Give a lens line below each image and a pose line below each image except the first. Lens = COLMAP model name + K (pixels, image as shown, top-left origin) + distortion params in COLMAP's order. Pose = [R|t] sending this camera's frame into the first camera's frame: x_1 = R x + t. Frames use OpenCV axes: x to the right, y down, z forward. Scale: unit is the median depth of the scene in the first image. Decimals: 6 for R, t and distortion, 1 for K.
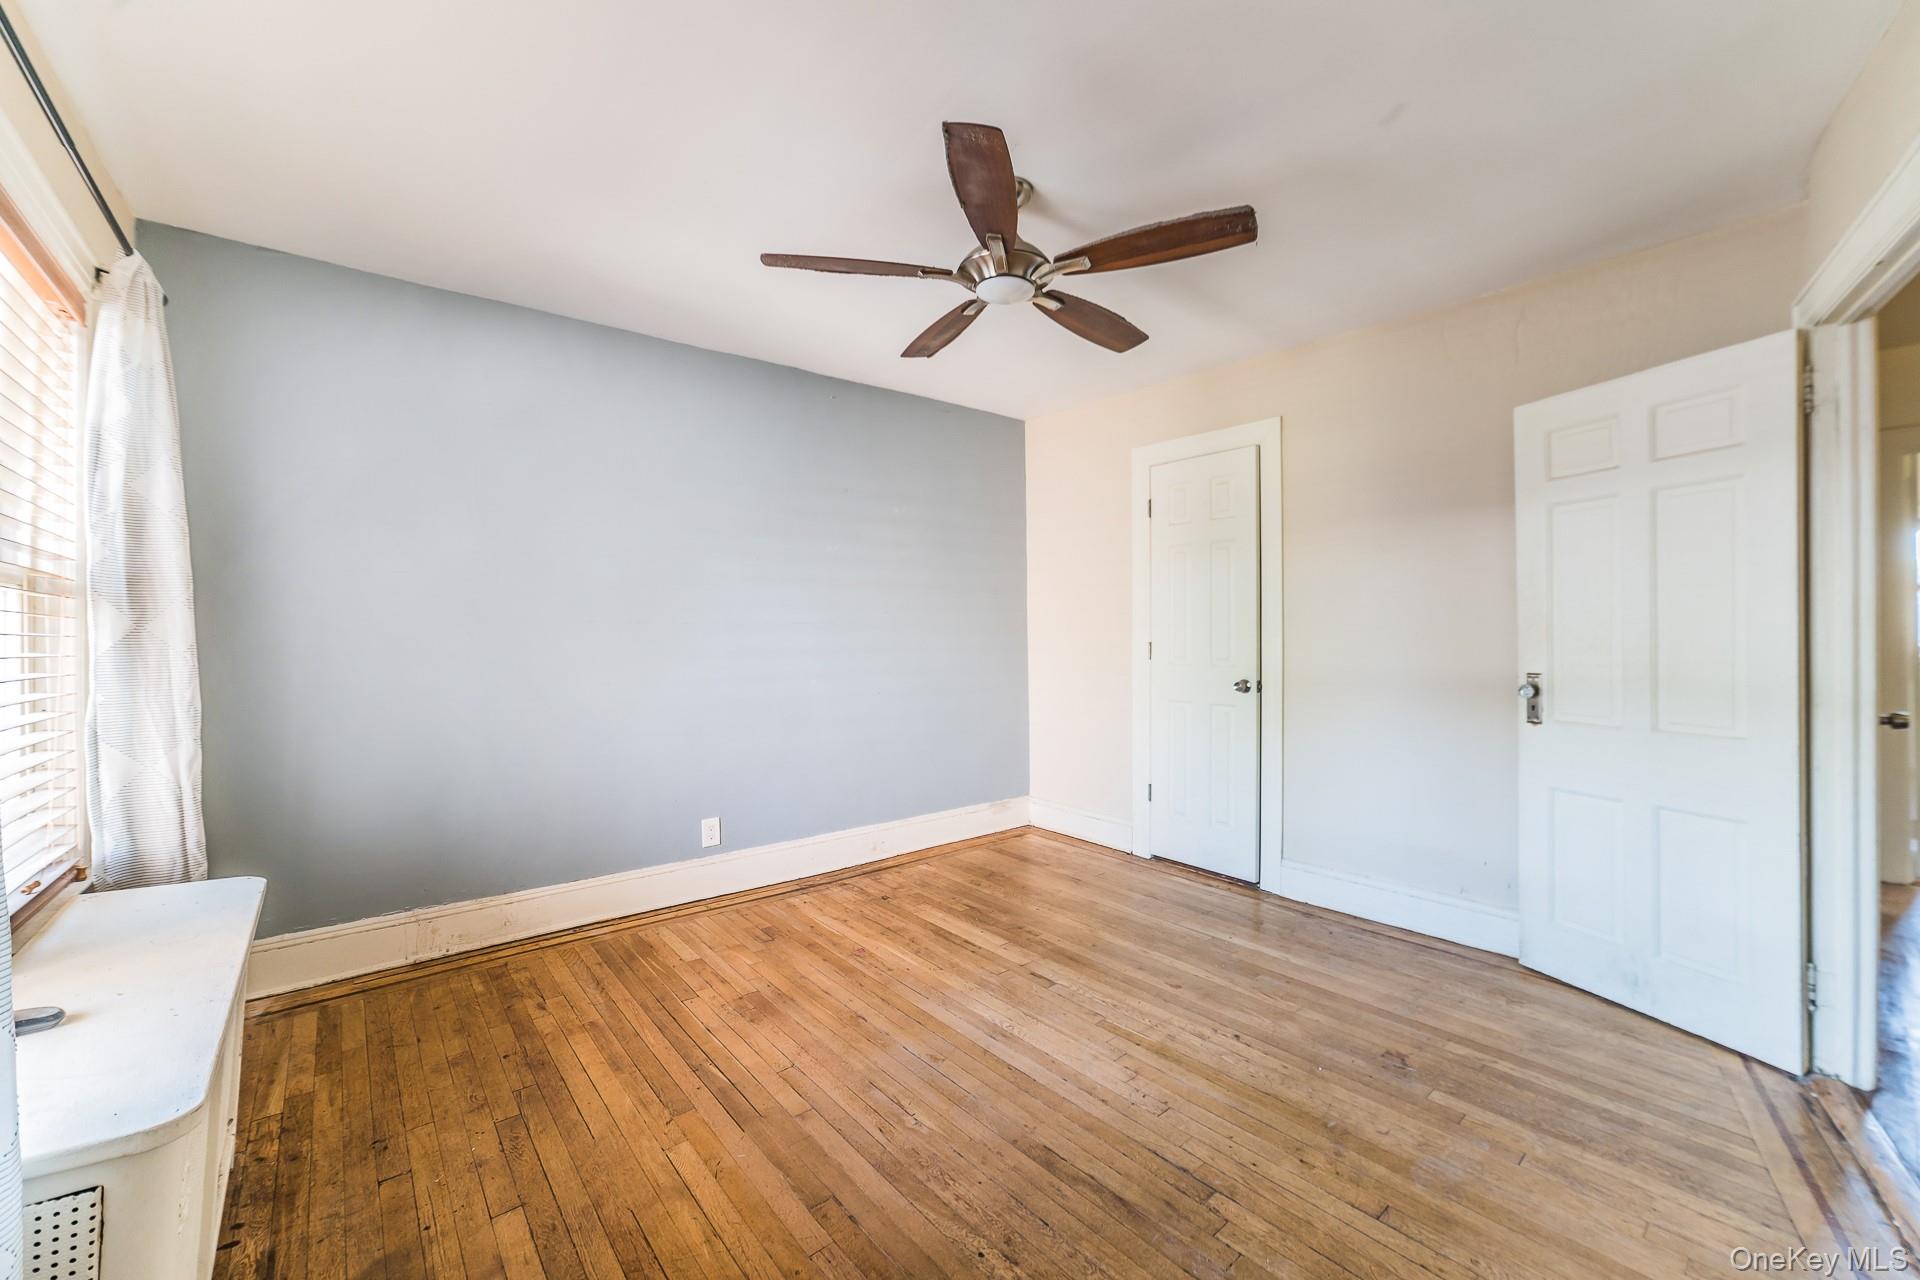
lens RADIAL K [[771.5, 0, 961.4], [0, 771.5, 631.8], [0, 0, 1]] dist [-0.048165, 0.022529]
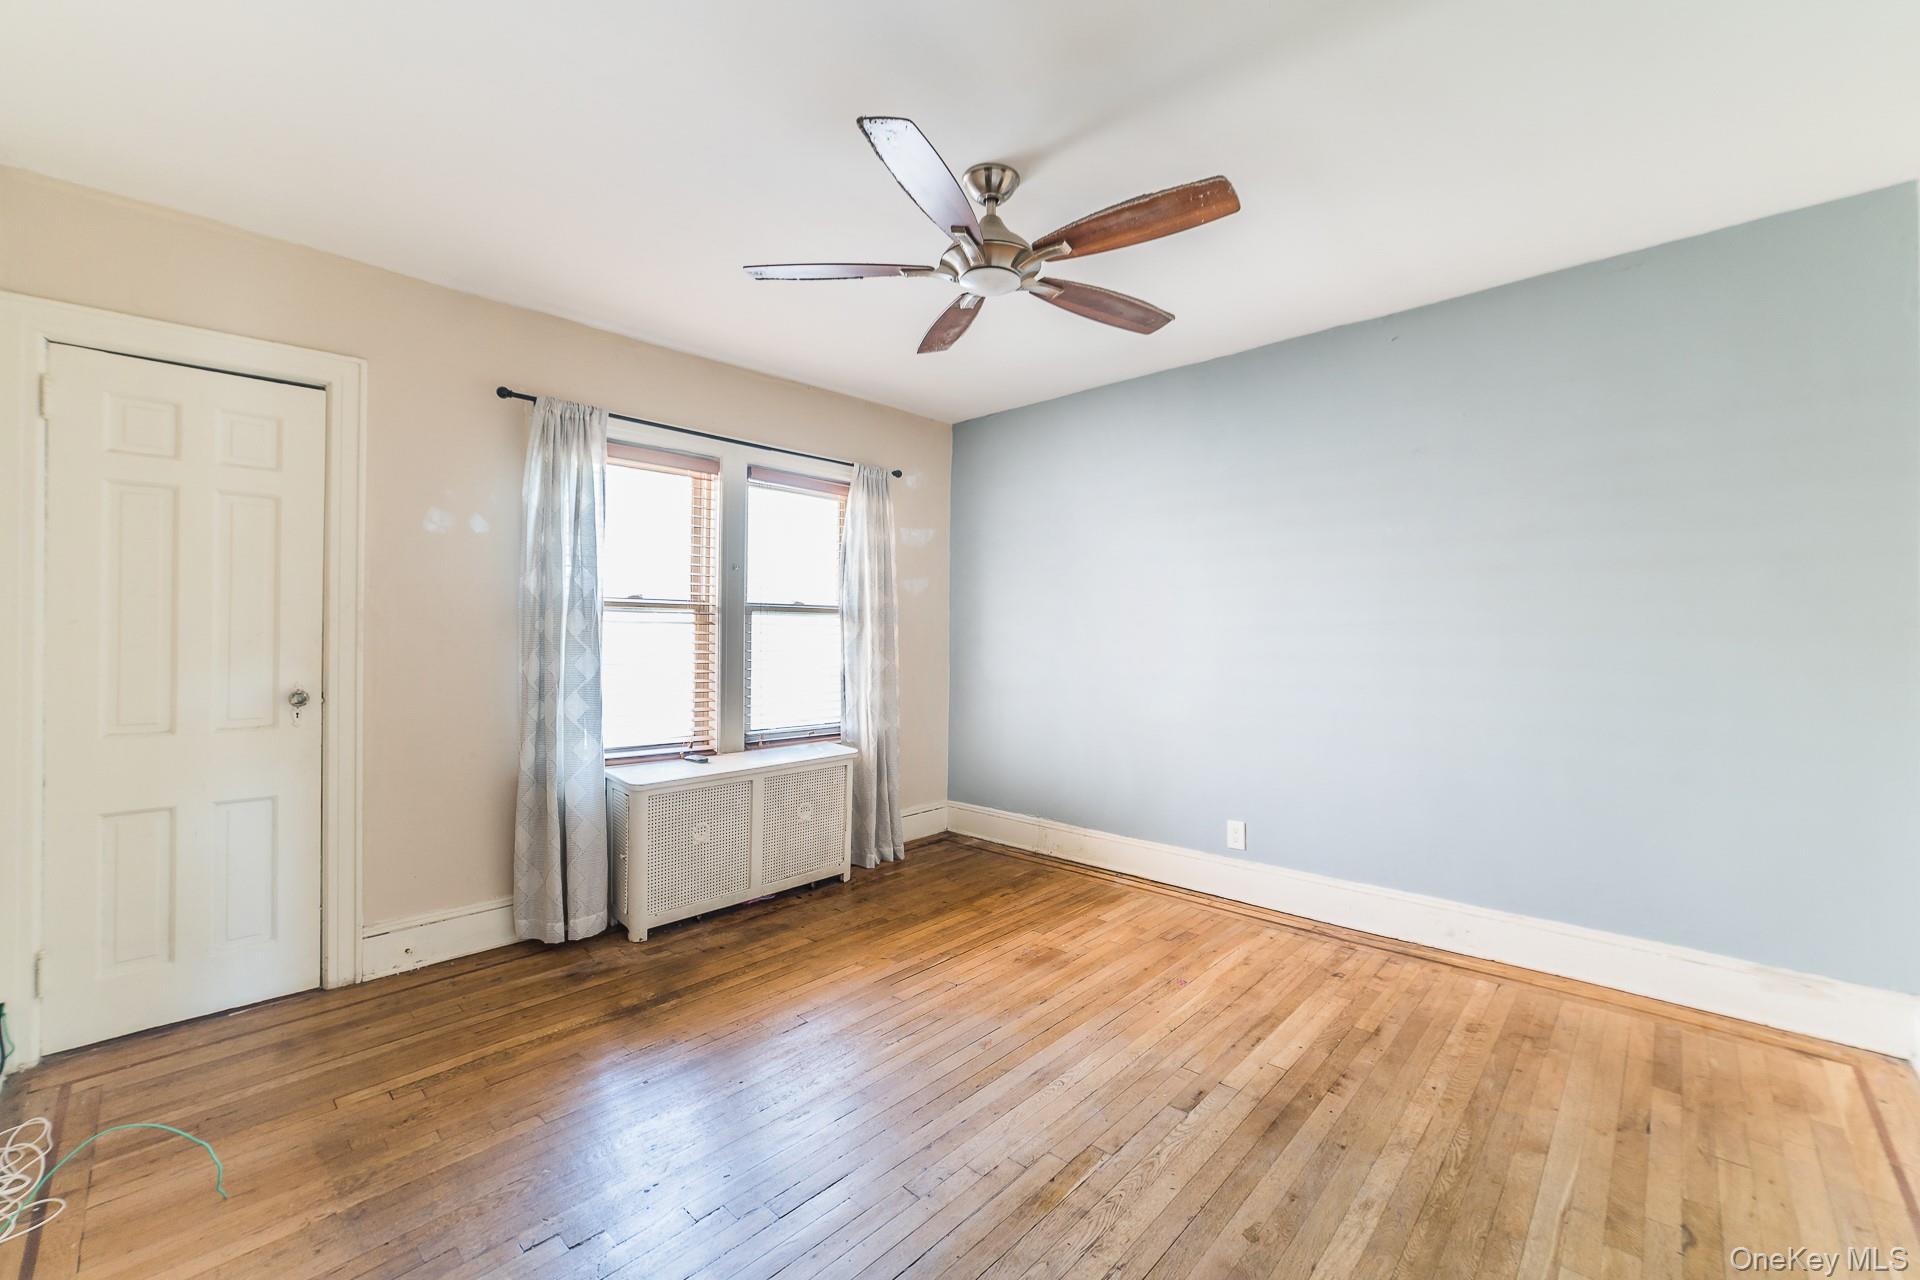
lens RADIAL K [[771.5, 0, 961.4], [0, 771.5, 631.8], [0, 0, 1]] dist [-0.048165, 0.022529]
pose [[0.122813, 0.000461, -0.992430, 0.745513], [-0.003534, 0.999994, 0.000027, -0.002065], [0.992424, 0.003504, 0.122814, 0.628708]]
